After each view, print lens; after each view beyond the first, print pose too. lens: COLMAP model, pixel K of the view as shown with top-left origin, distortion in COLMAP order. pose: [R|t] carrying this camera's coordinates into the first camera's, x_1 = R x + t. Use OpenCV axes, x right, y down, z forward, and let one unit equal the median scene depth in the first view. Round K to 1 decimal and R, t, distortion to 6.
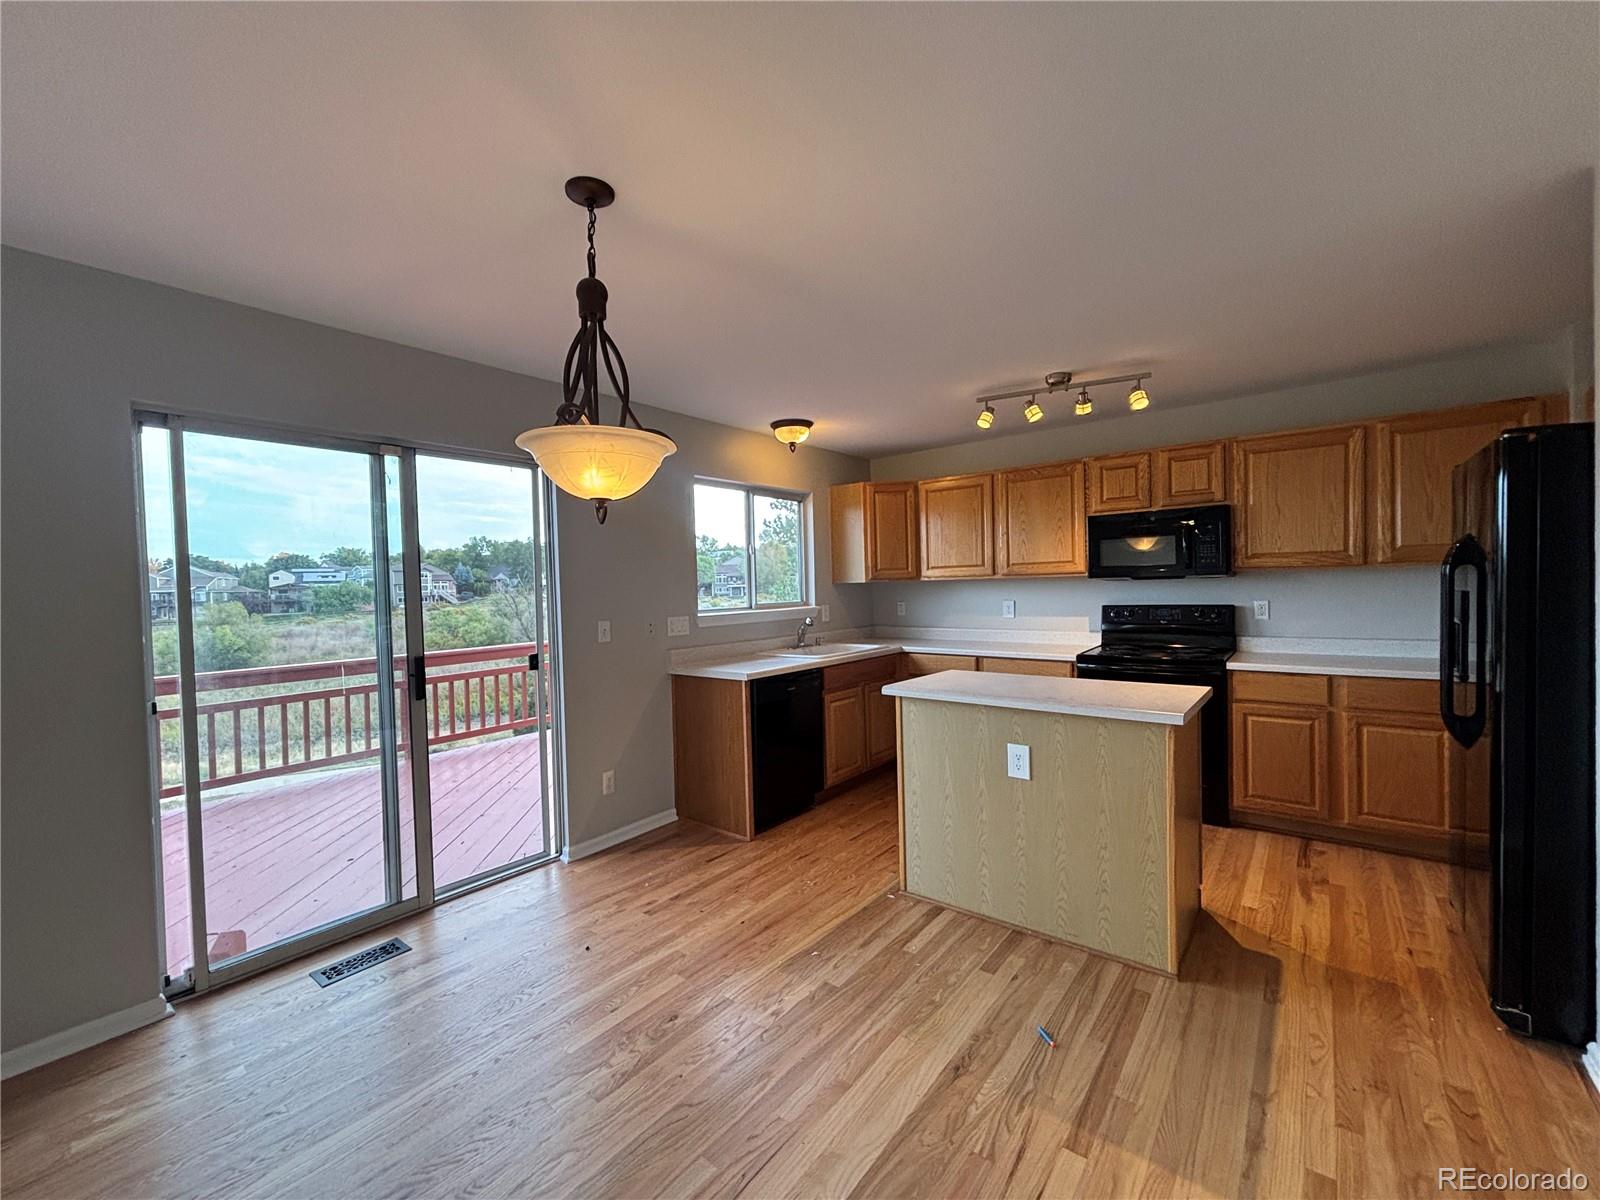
lens RADIAL K [[650.1, 0, 792.7], [0, 650.1, 601.2], [0, 0, 1]] dist [0.000477, 0.000067]
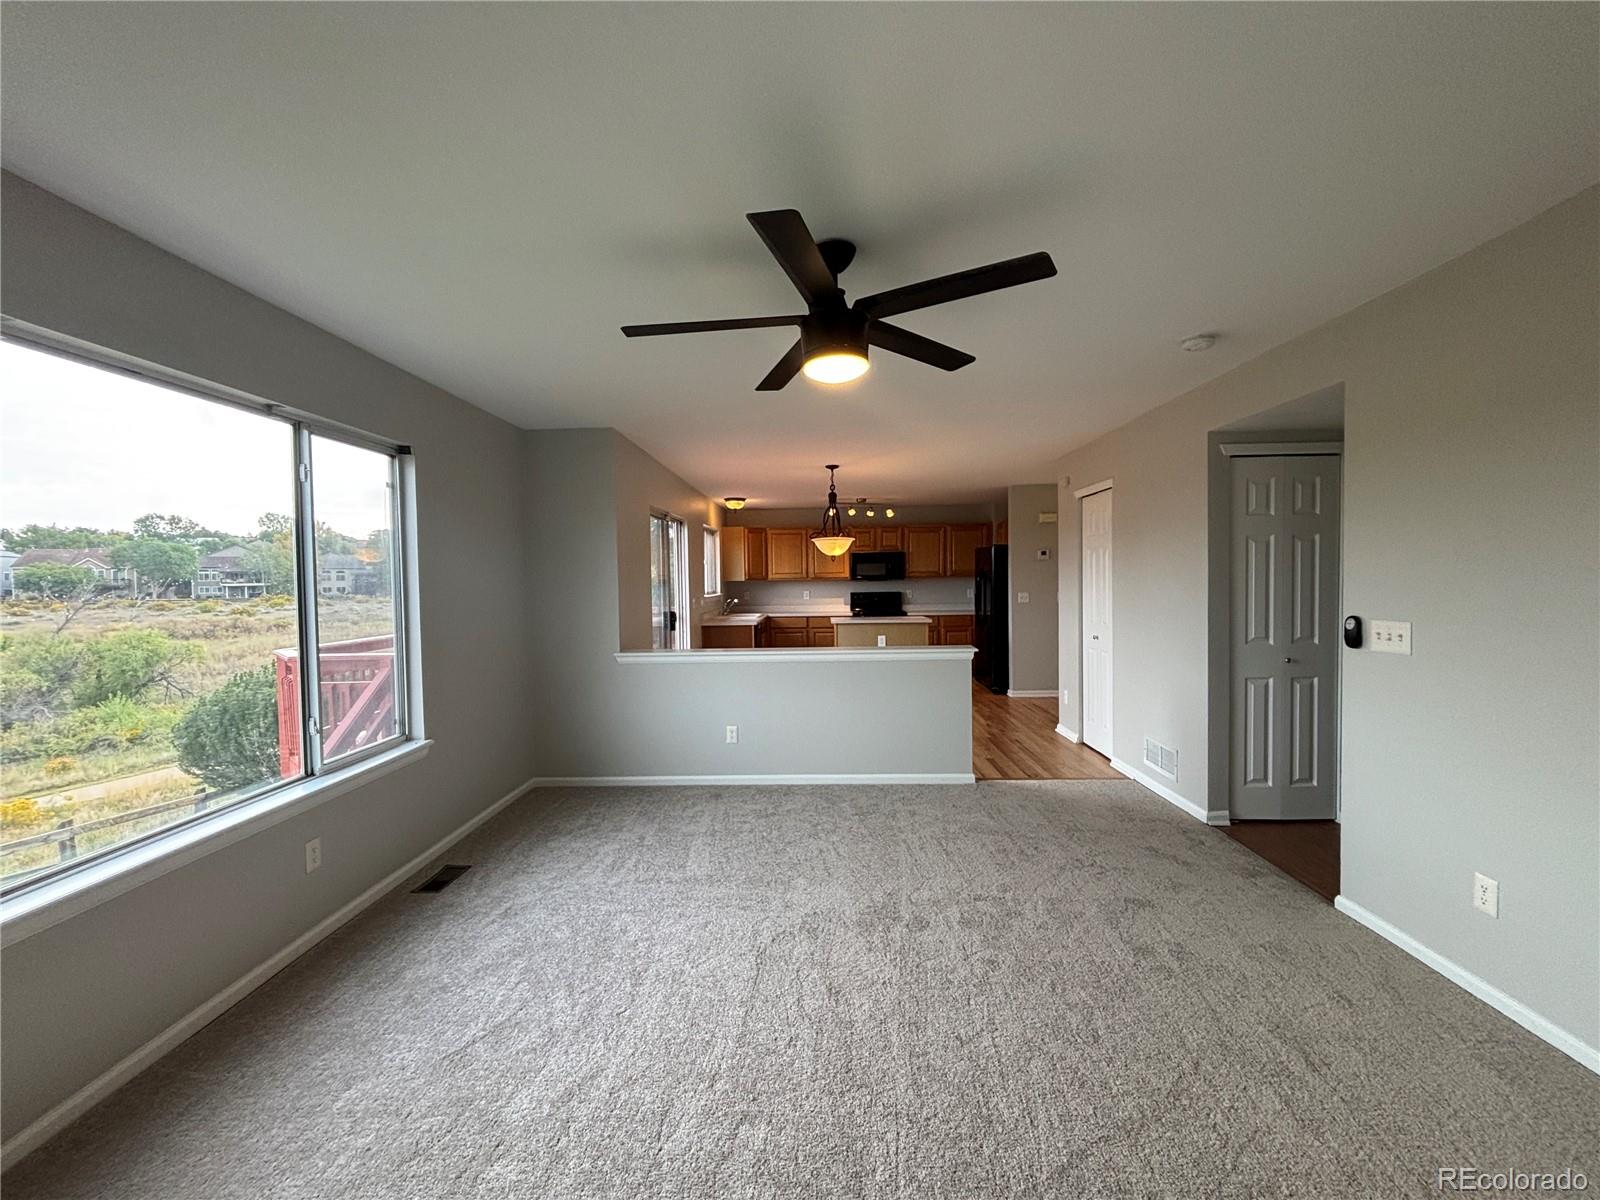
lens RADIAL K [[650.1, 0, 801.1], [0, 650.1, 599.6], [0, 0, 1]] dist [0.000477, 0.000067]
pose [[0.793535, -0.005211, 0.608502, -1.184586], [0.008247, 0.999964, -0.002192, 0.039642], [-0.608469, 0.006758, 0.793549, -0.760971]]
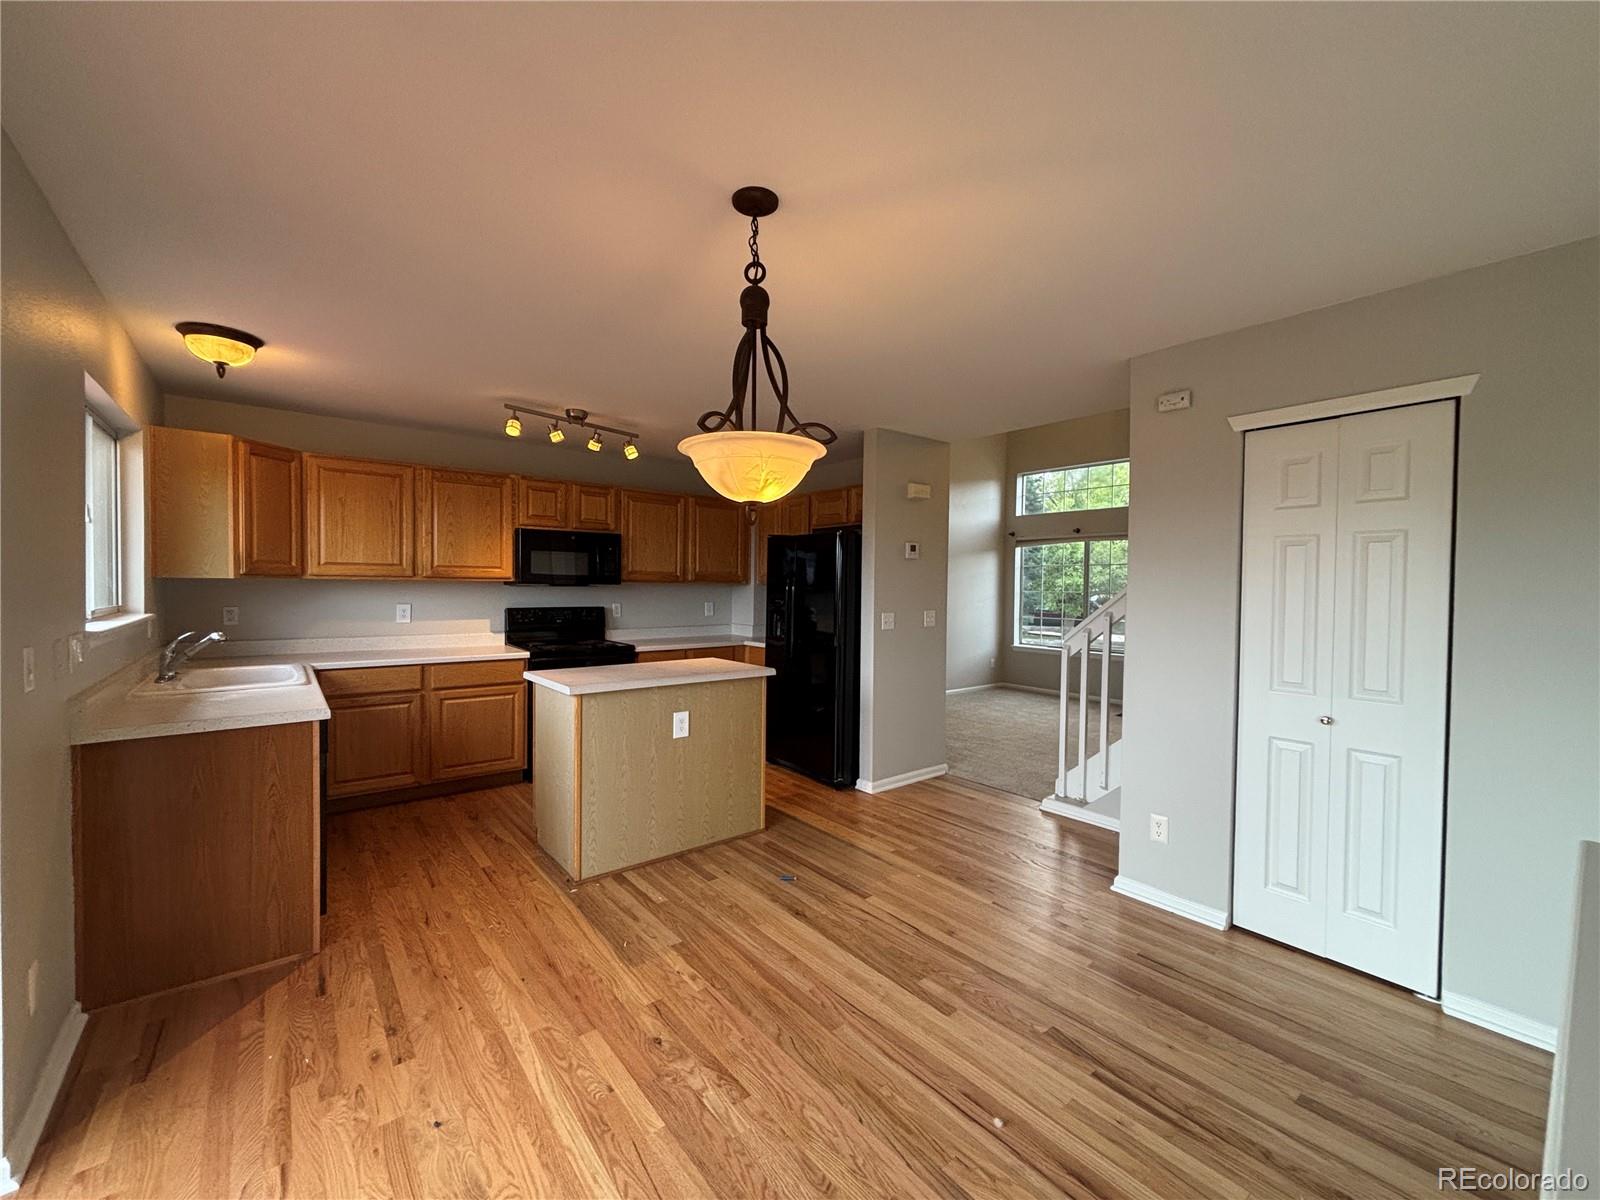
lens RADIAL K [[650.1, 0, 804.7], [0, 650.1, 600.4], [0, 0, 1]] dist [0.000477, 0.000067]
pose [[0.202602, 0.005145, 0.979248, -0.603408], [0.004301, 0.999972, -0.006144, 0.002742], [-0.979252, 0.005456, 0.202574, 0.334234]]
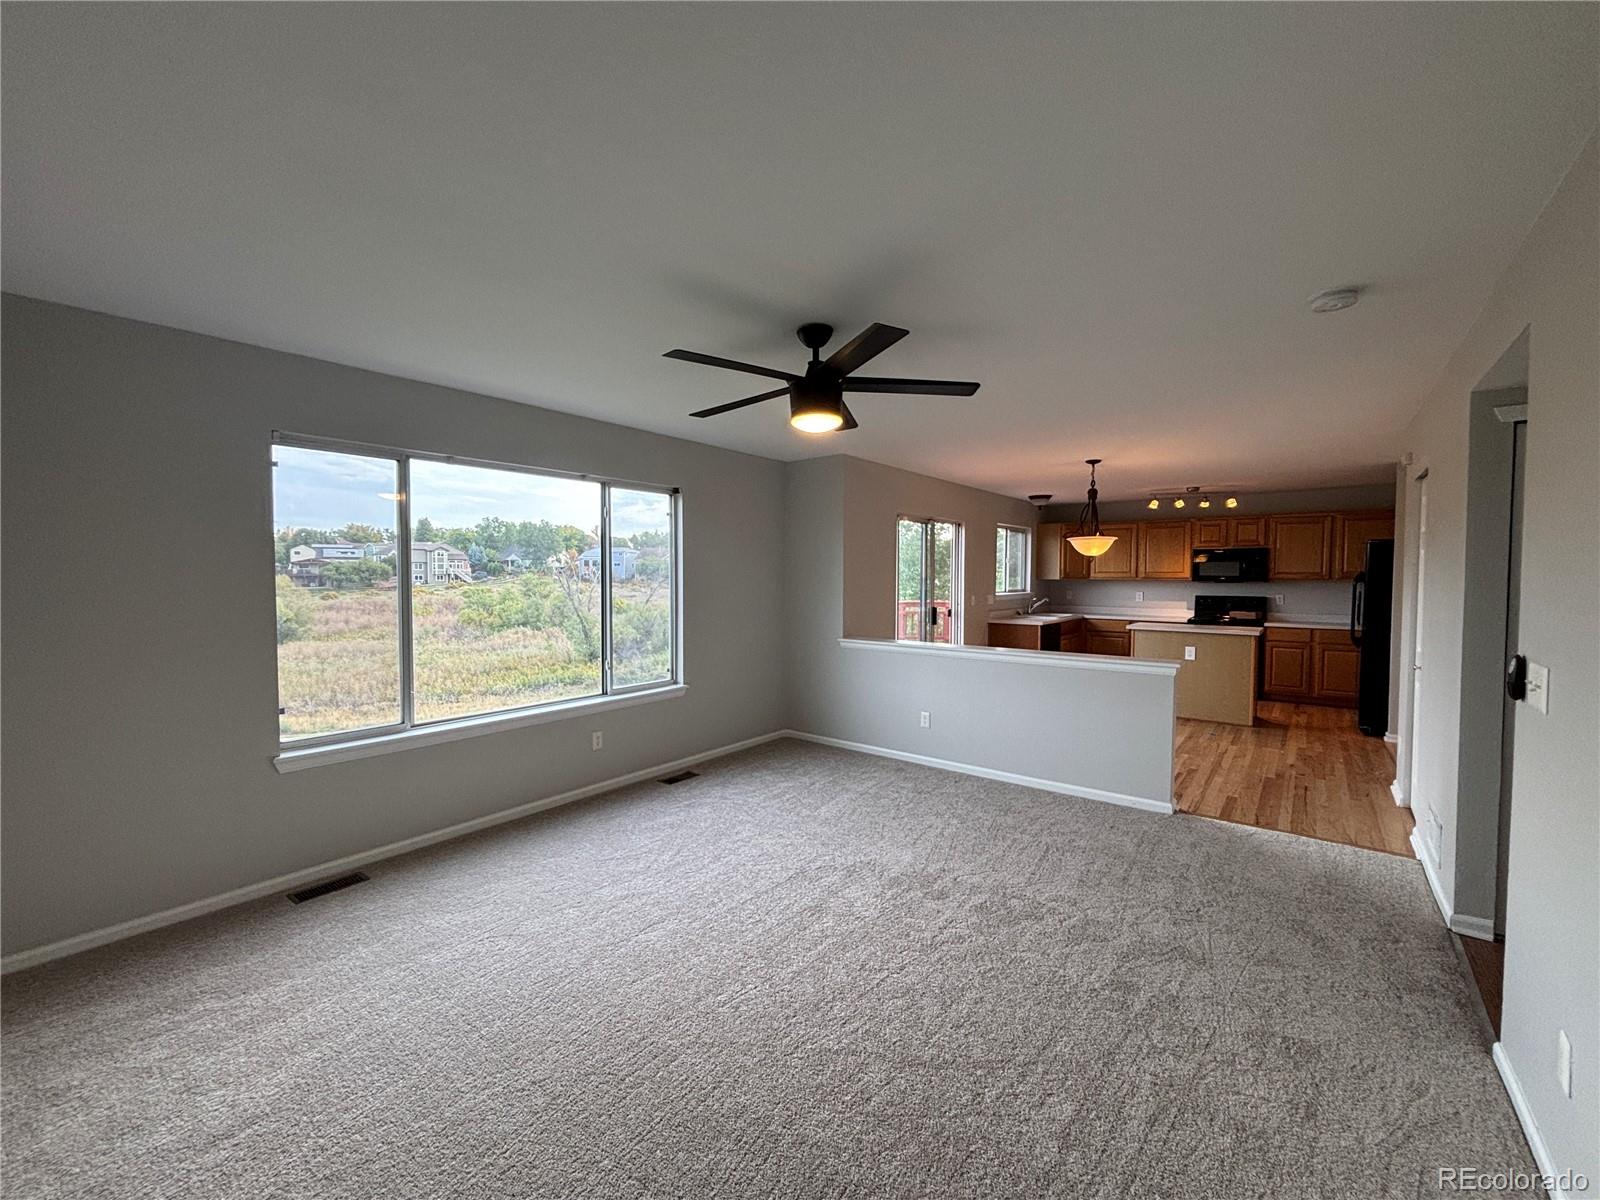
lens RADIAL K [[650.1, 0, 798.6], [0, 650.1, 598.8], [0, 0, 1]] dist [0.000477, 0.000067]
pose [[0.999511, 0.027671, 0.014578, -0.848131], [-0.027870, 0.999519, 0.013622, 0.026337], [-0.014194, -0.014021, 0.999801, -1.054327]]
